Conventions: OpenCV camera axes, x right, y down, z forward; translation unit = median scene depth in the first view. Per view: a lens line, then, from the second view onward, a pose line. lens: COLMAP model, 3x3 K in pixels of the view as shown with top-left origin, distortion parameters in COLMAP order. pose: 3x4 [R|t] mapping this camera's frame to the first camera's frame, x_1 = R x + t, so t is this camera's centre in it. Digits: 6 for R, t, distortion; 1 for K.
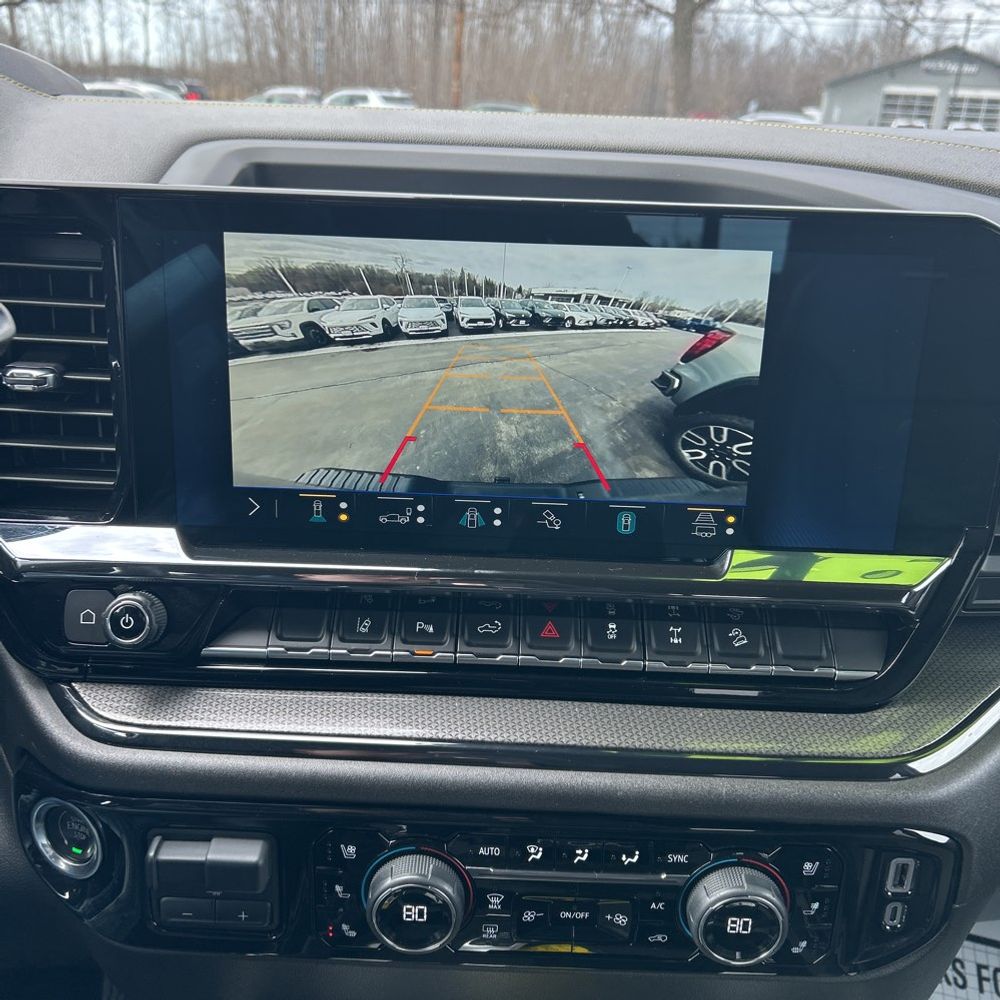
lens RADIAL K [[1009.5, 0, 496.7], [0, 1009.5, 500.9], [0, 0, 1]] dist [0.019602, 0.000000]
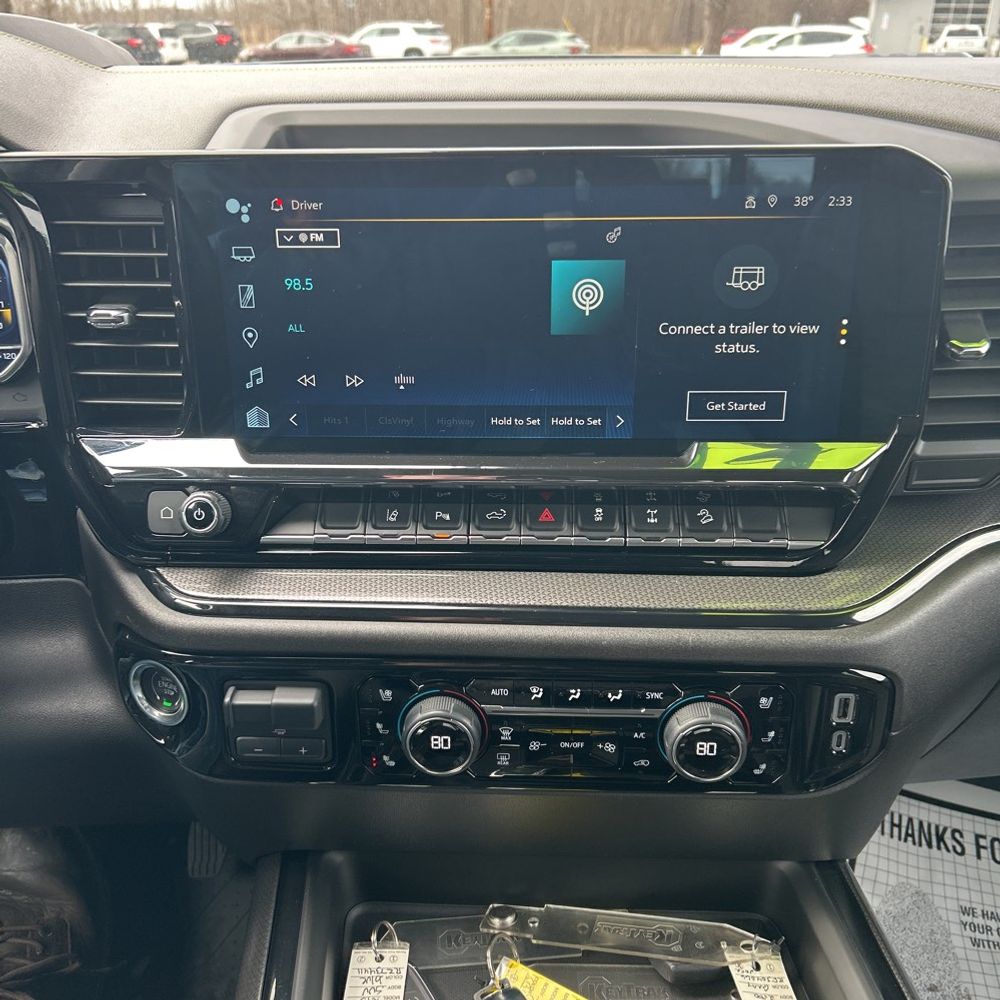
lens RADIAL K [[1009.5, 0, 504.7], [0, 1009.5, 499.3], [0, 0, 1]] dist [0.019602, 0.000000]
pose [[0.998761, -0.029047, -0.040416, 0.052522], [0.031442, 0.997707, 0.059940, 0.037050], [0.038582, -0.061136, 0.997383, -0.197297]]
